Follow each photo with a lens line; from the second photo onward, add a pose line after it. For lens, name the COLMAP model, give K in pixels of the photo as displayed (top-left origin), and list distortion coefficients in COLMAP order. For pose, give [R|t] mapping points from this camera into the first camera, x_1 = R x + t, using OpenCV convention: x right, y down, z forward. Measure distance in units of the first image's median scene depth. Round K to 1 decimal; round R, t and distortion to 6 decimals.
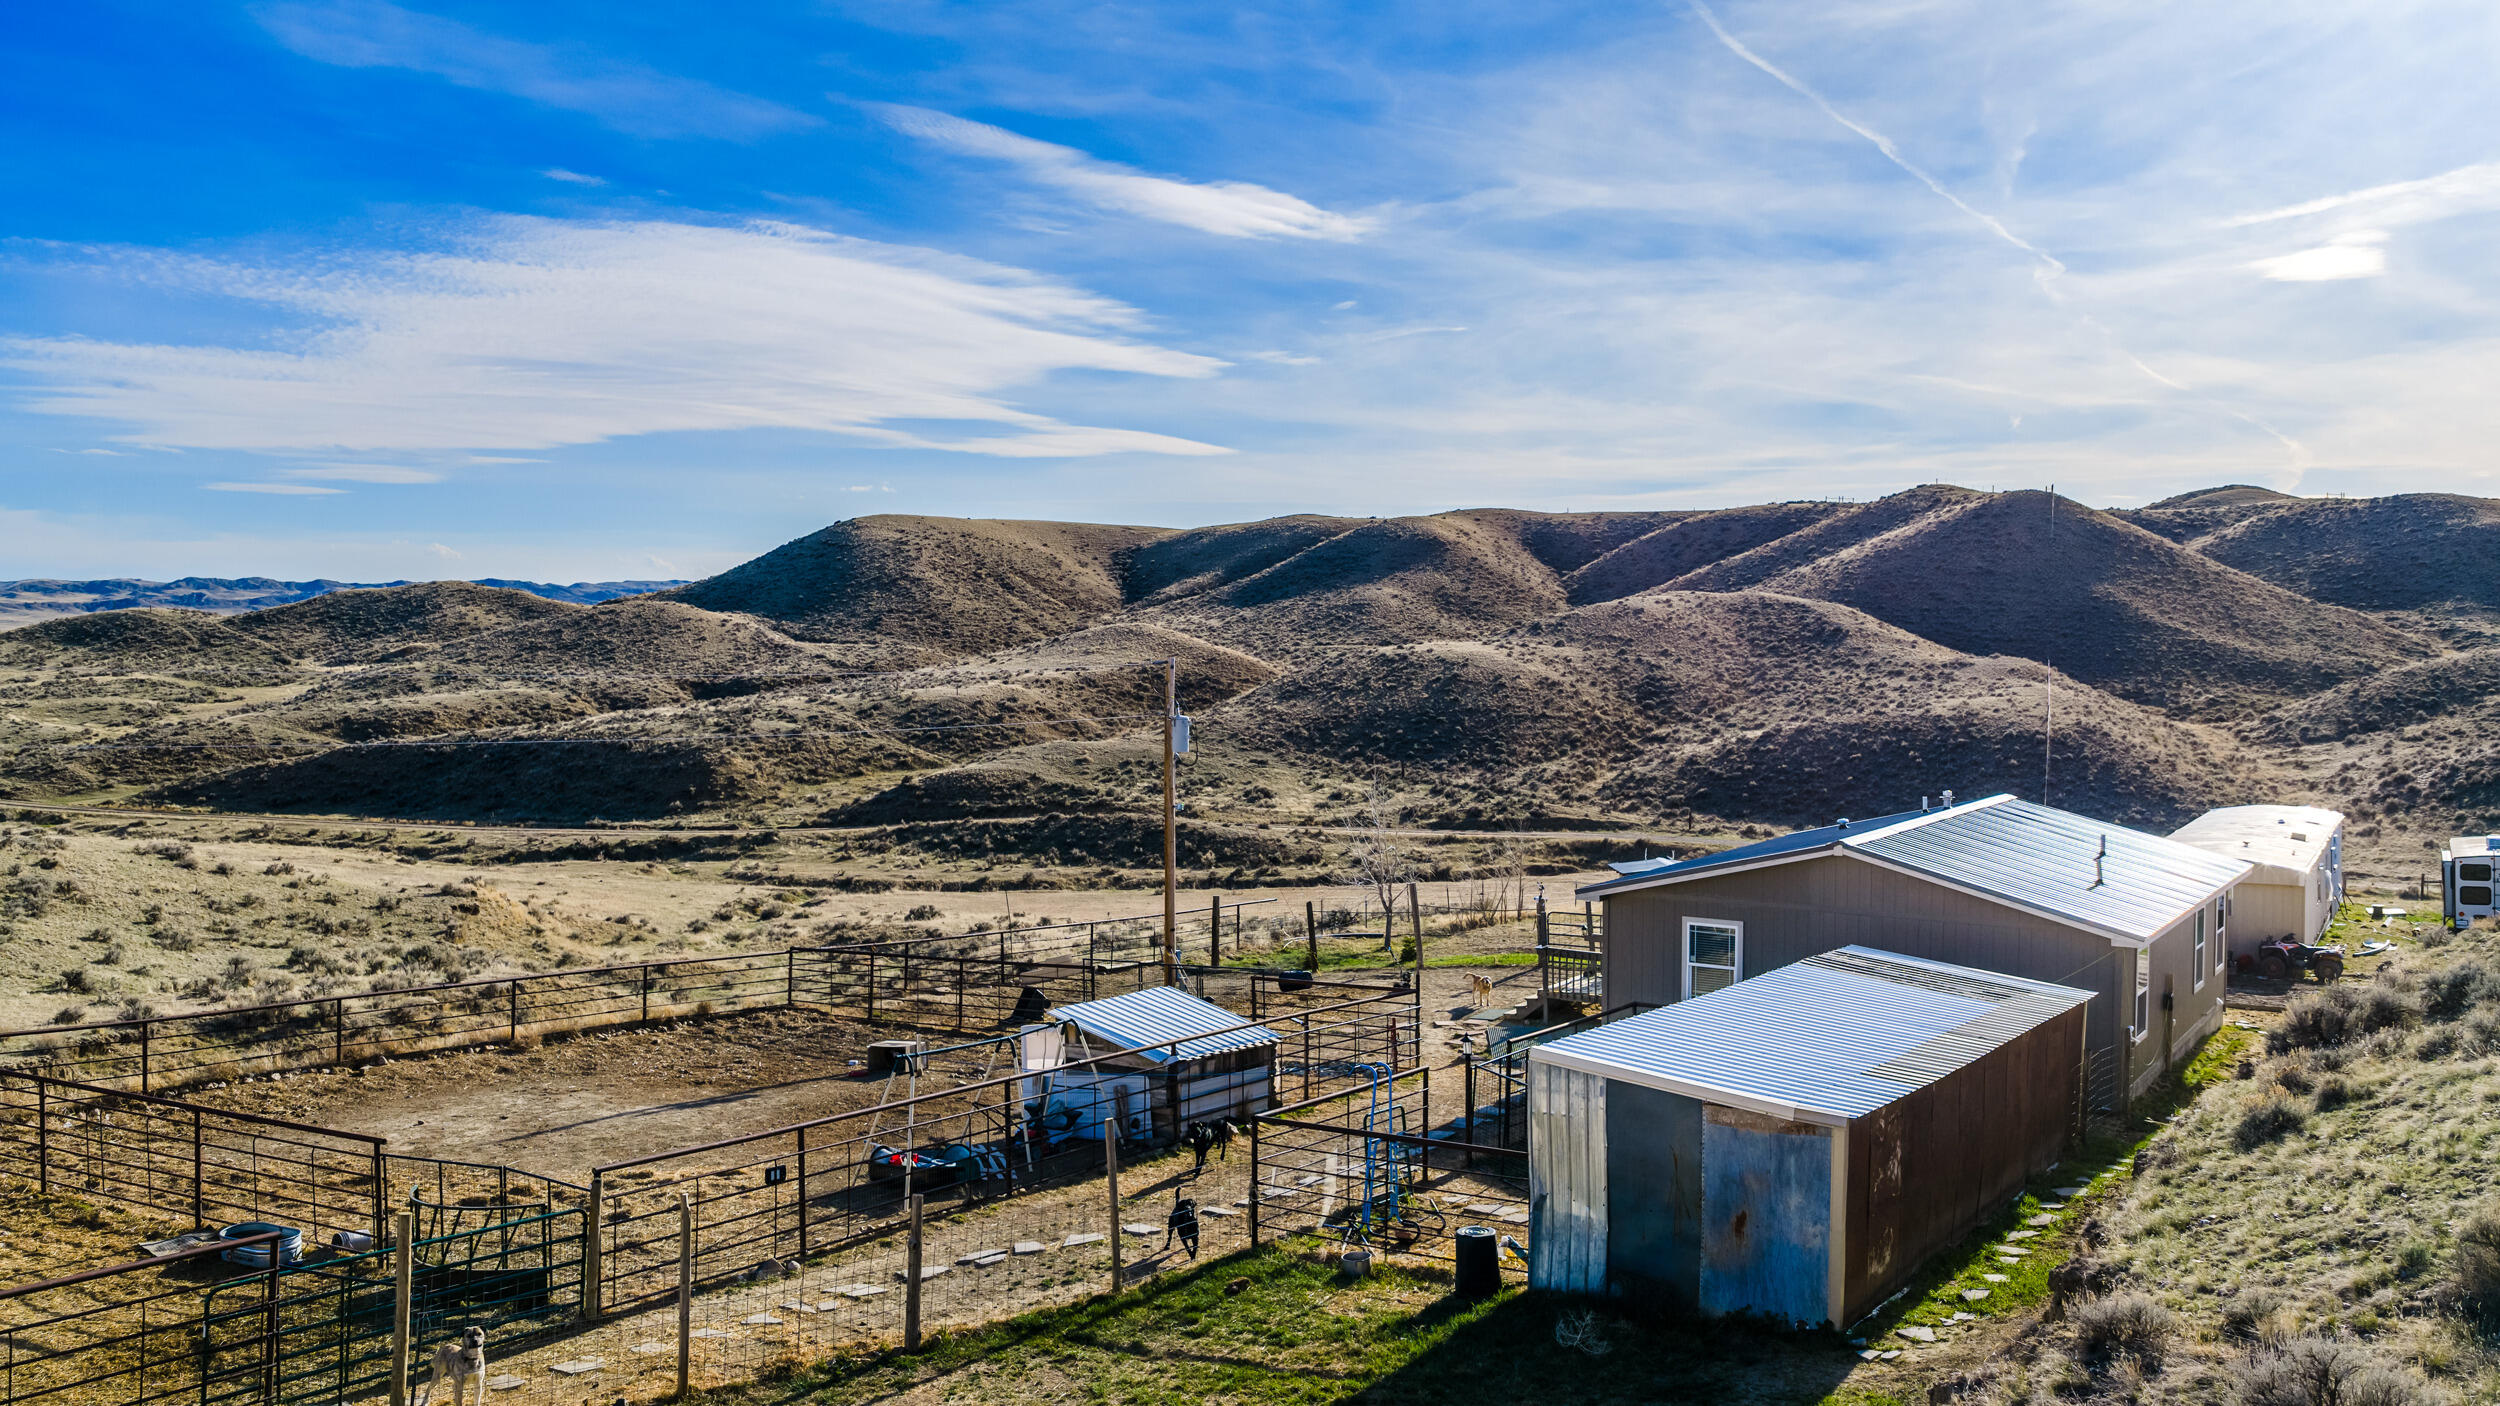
lens RADIAL K [[2029.5, 0, 1250.0], [0, 2029.5, 703.0], [0, 0, 1]] dist [0.049660, -0.108550]
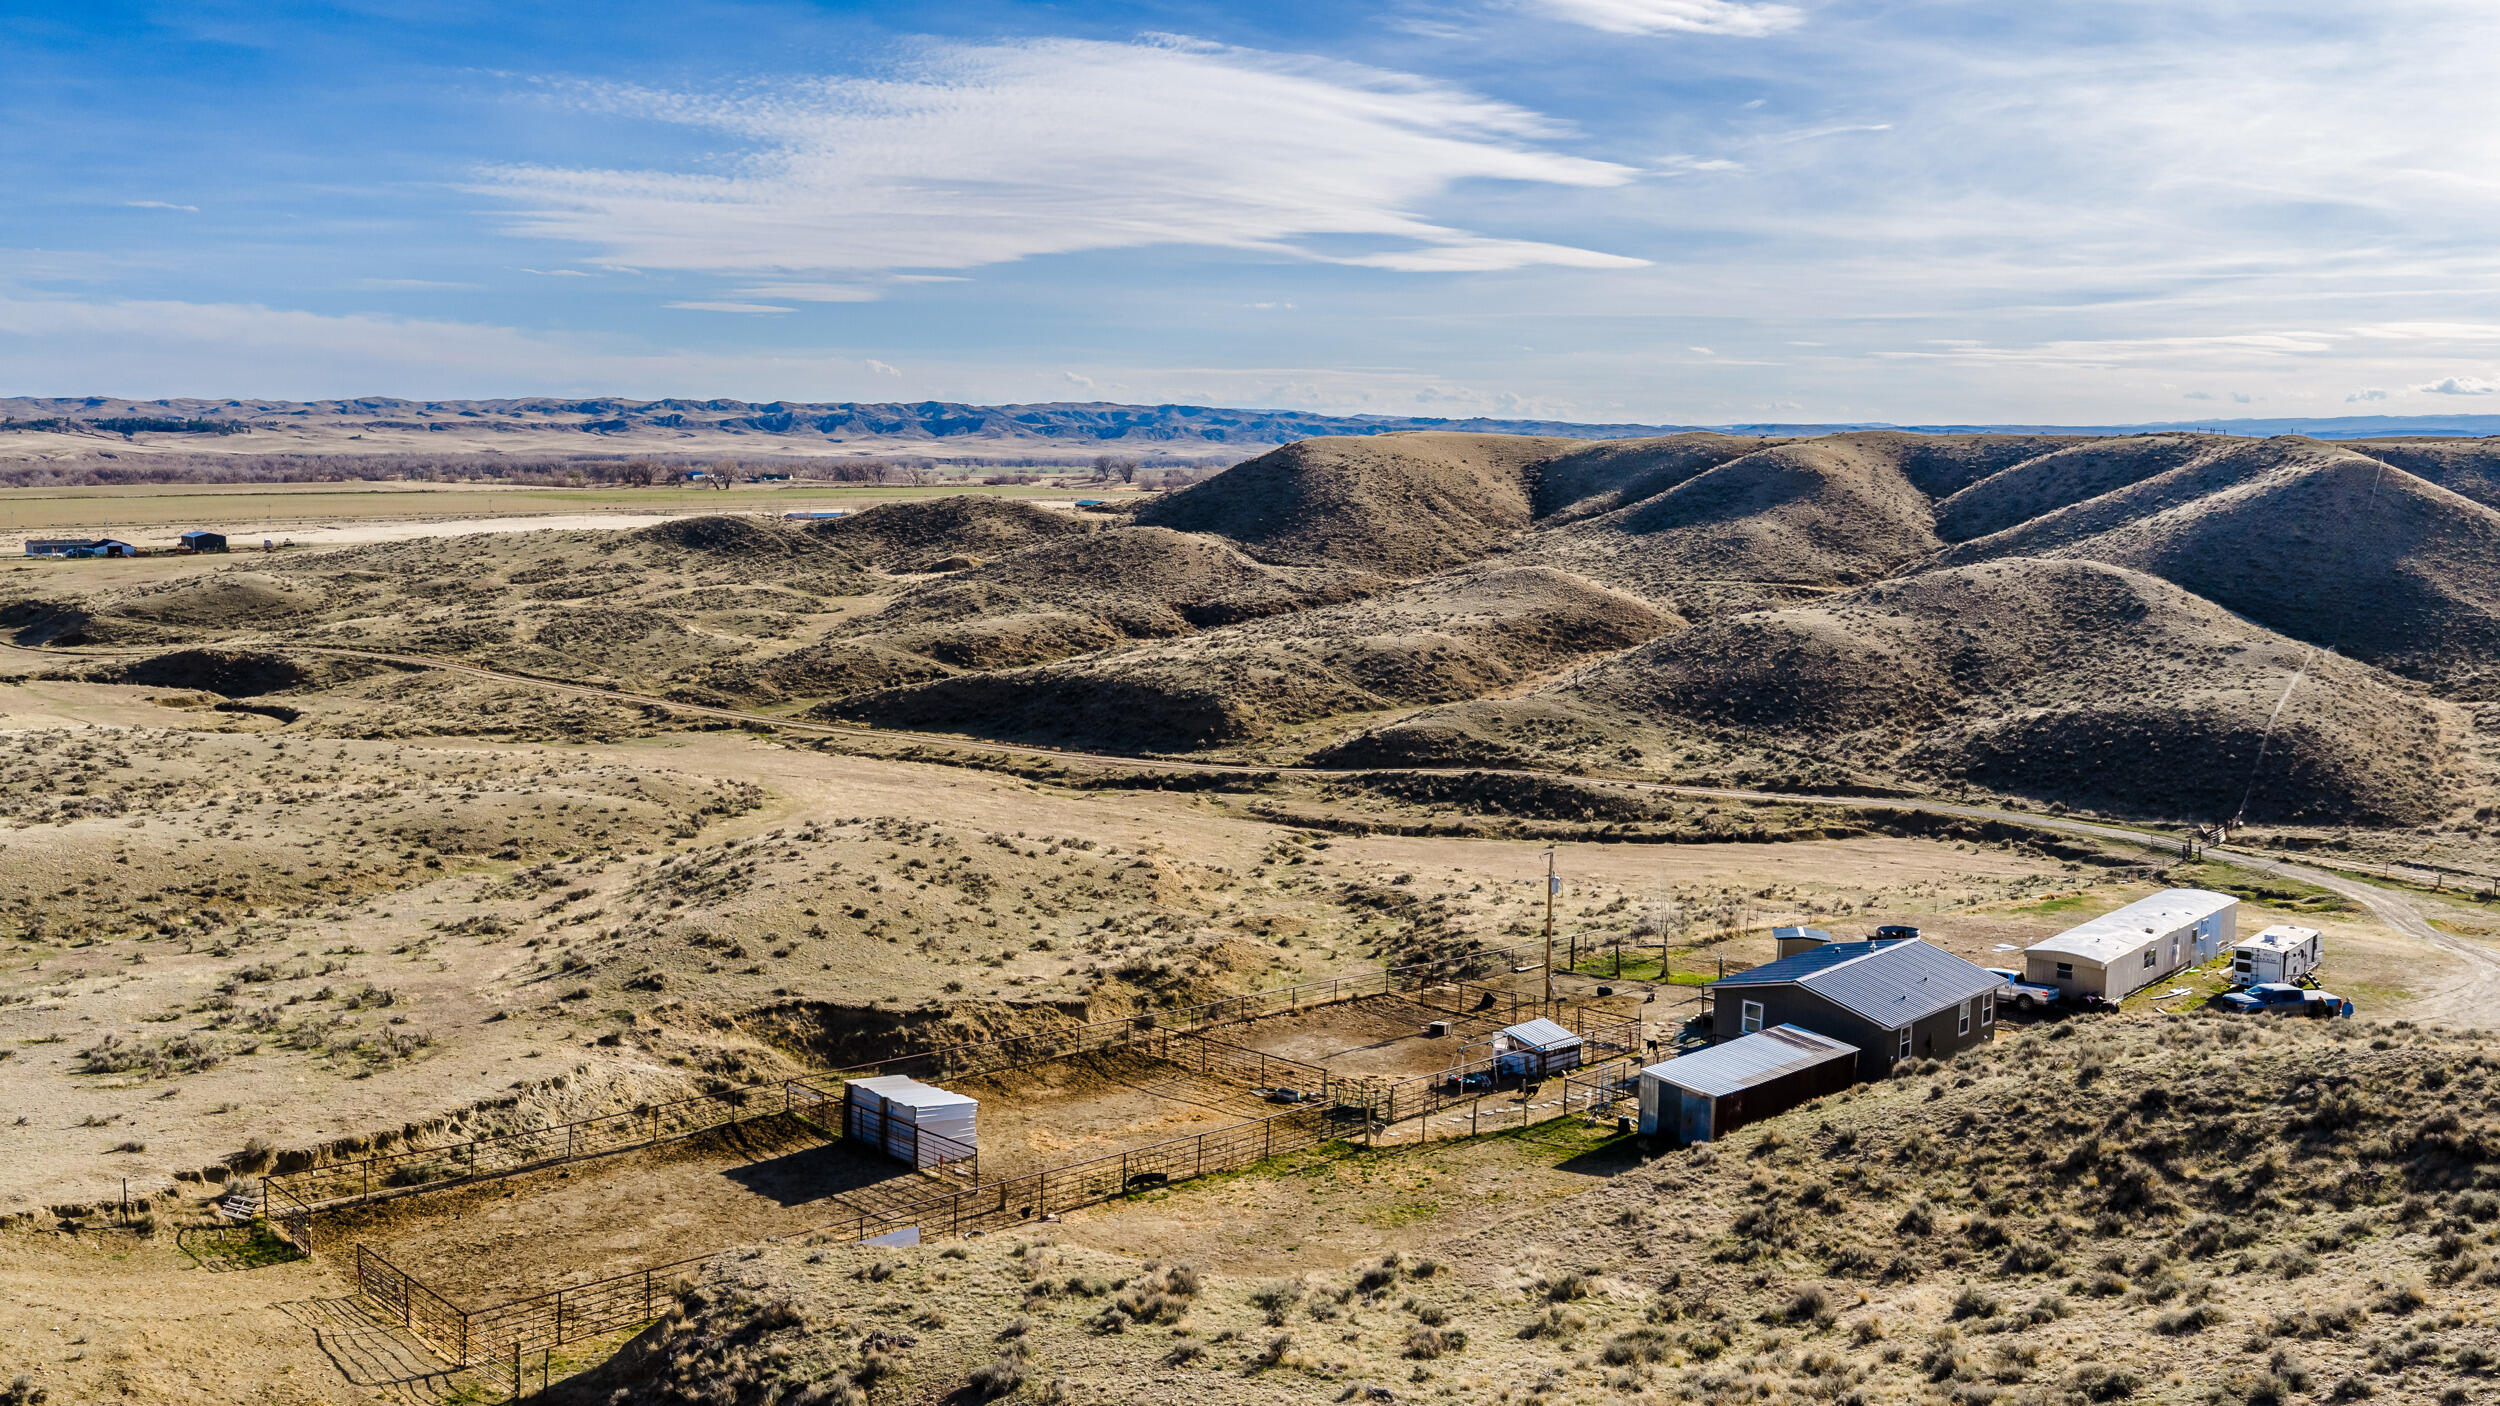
lens RADIAL K [[2020.6, 0, 1250.0], [0, 2020.6, 703.0], [0, 0, 1]] dist [0.038193, -0.065287]
pose [[0.980126, 0.031340, -0.195885, 0.016335], [-0.013894, 0.995862, 0.089810, -0.092318], [0.197889, -0.085303, 0.976506, -0.303622]]
